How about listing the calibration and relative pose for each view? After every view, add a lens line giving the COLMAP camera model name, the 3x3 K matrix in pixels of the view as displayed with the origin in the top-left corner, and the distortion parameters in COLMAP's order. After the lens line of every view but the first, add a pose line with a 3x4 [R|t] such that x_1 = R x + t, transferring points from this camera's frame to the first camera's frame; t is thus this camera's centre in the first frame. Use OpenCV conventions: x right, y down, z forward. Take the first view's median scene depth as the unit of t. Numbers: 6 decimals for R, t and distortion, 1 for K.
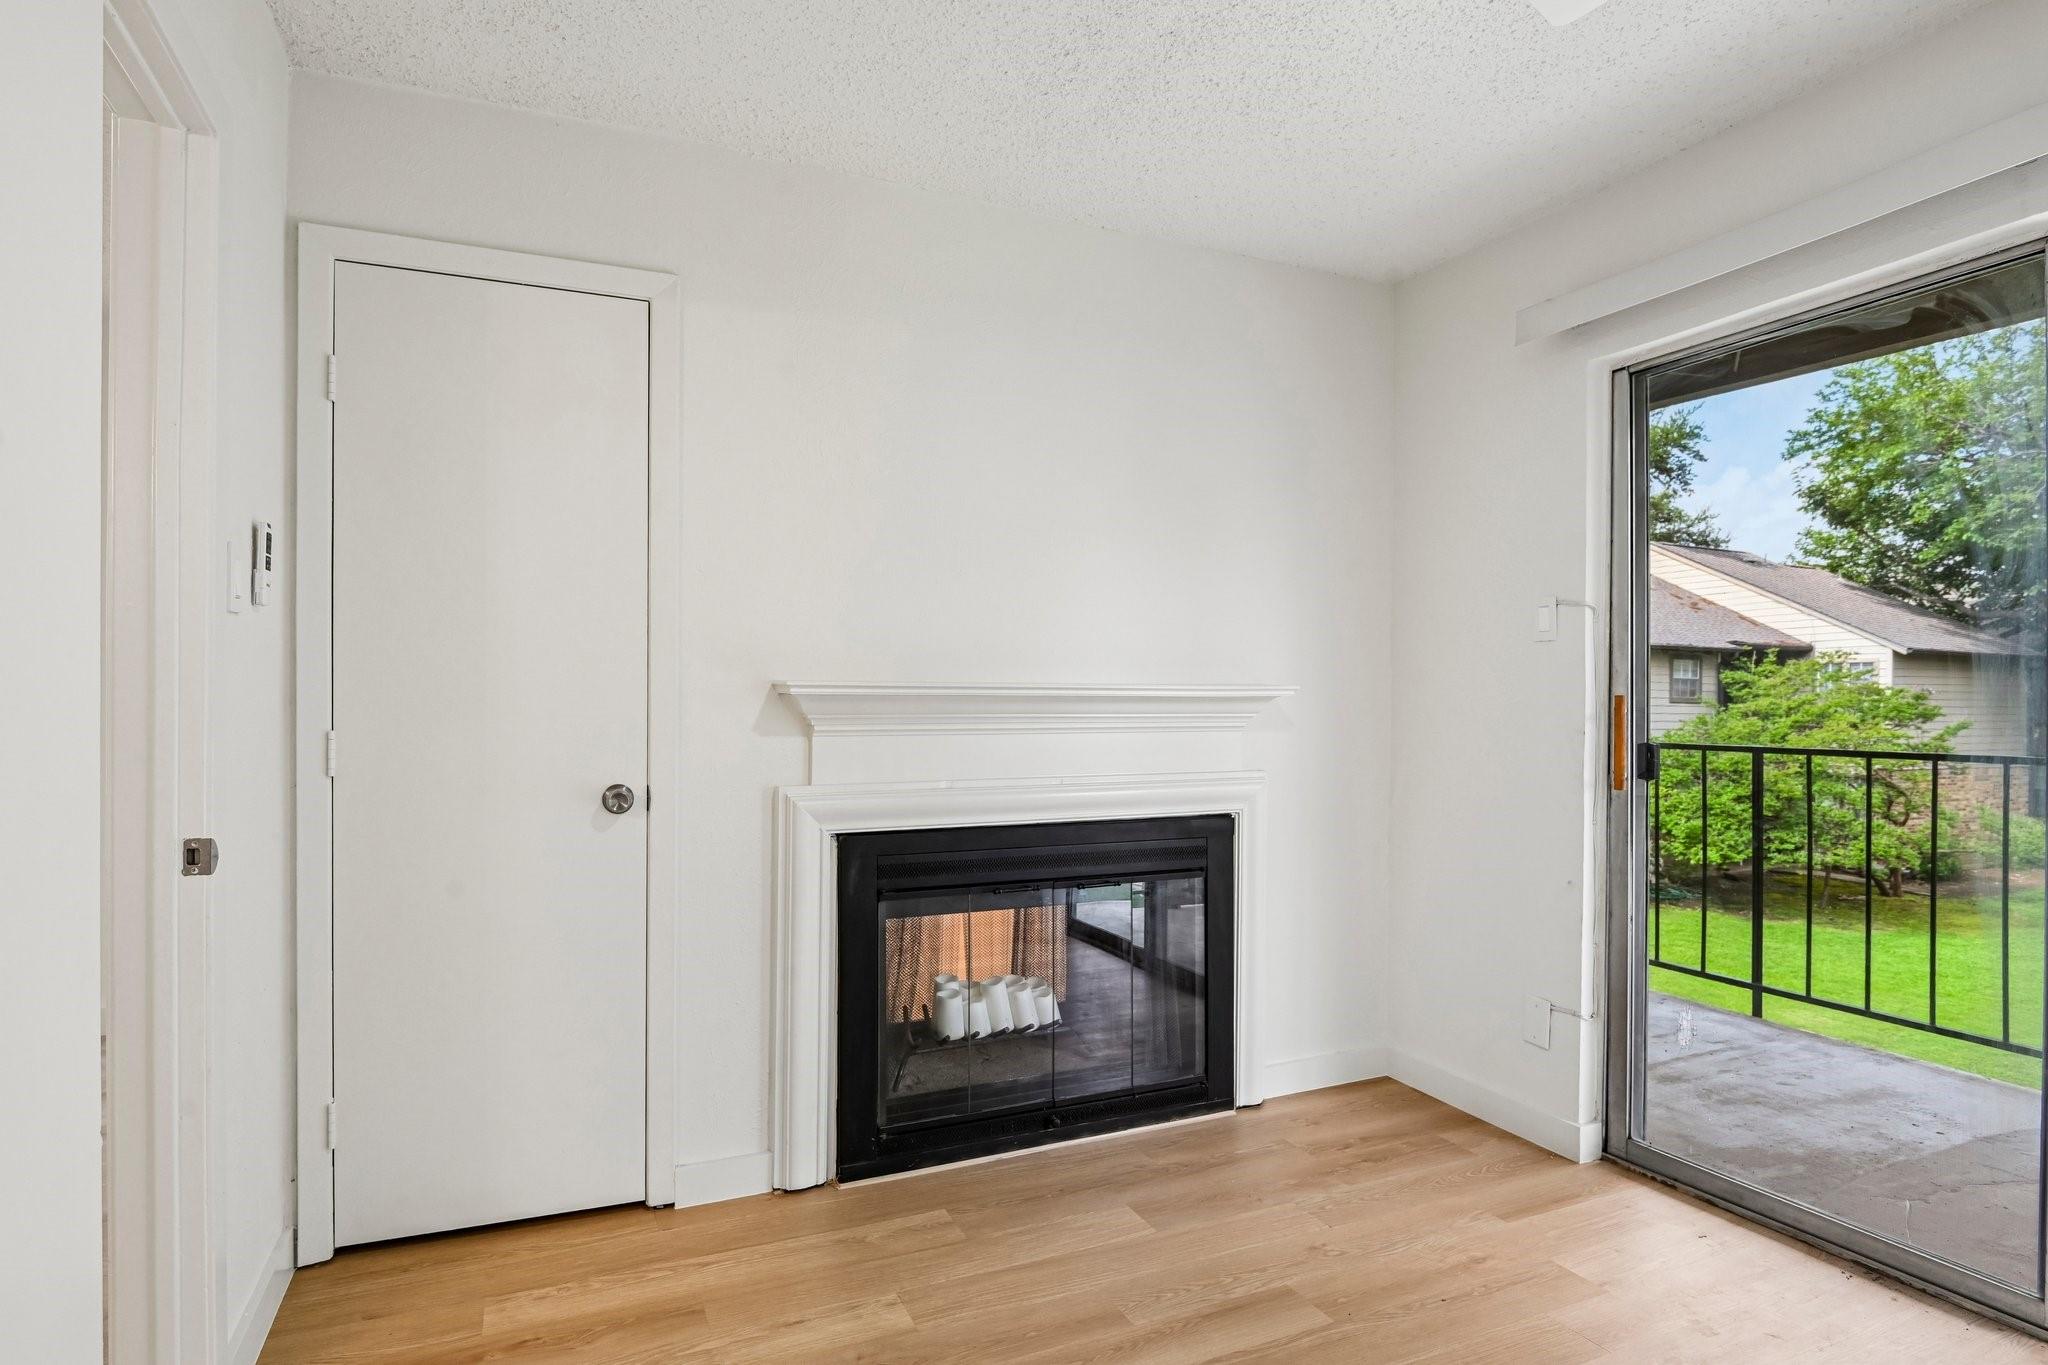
lens RADIAL K [[1068.9, 0, 1023.4], [0, 1068.9, 690.7], [0, 0, 1]] dist [-0.013607, -0.004468]
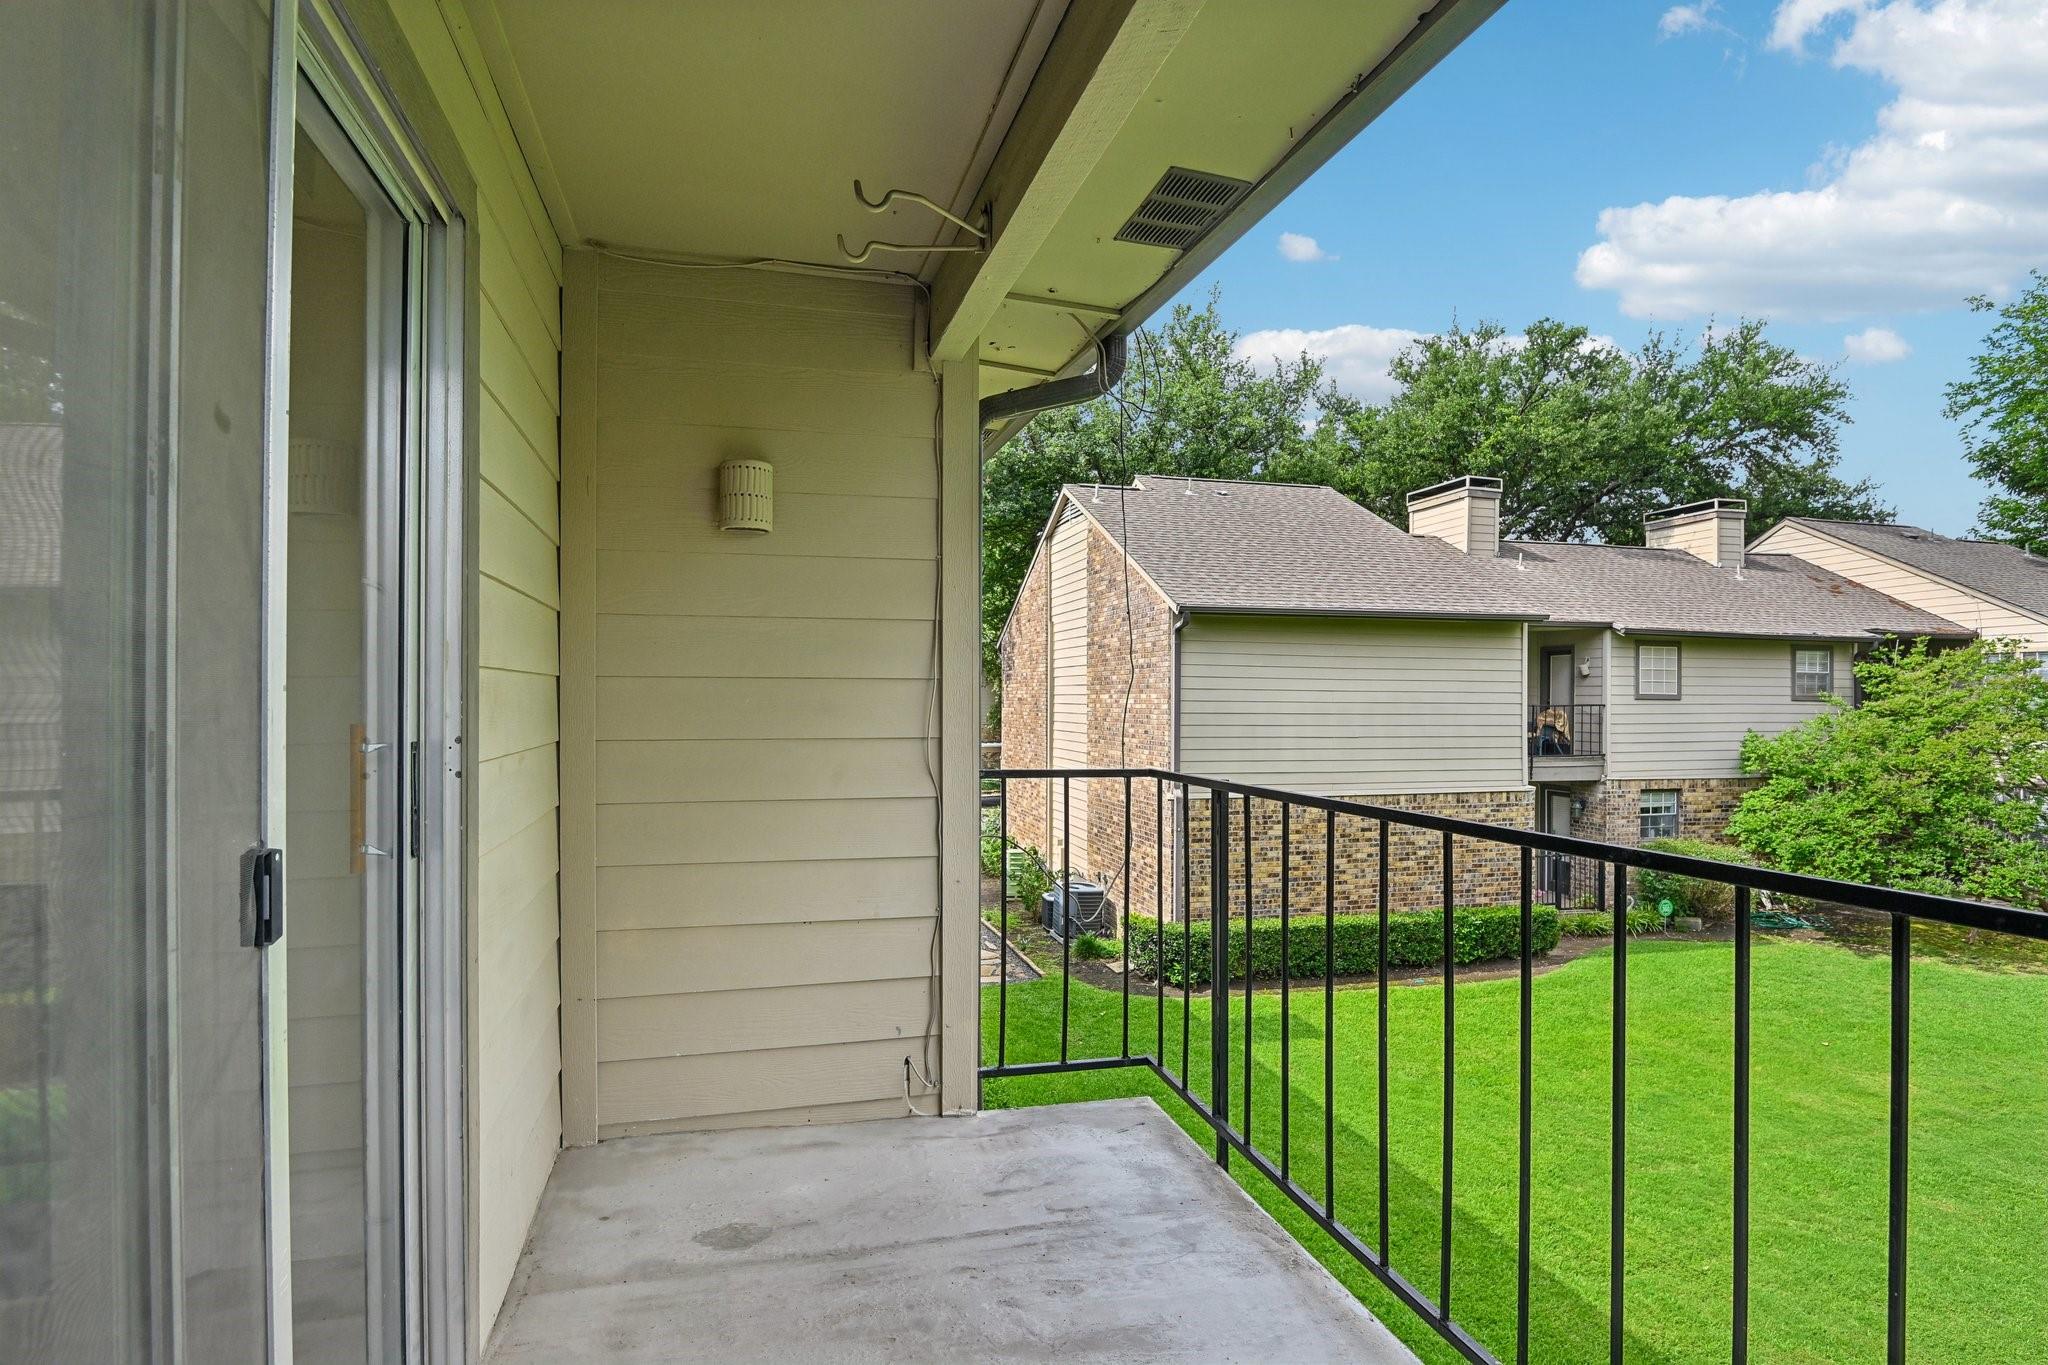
lens RADIAL K [[1068.9, 0, 1023.8], [0, 1068.9, 677.7], [0, 0, 1]] dist [-0.013607, -0.004468]
pose [[0.988798, -0.006816, -0.149103, 0.115410], [0.005291, 0.999930, -0.010622, -0.001464], [0.149165, 0.009714, 0.988765, 0.047705]]
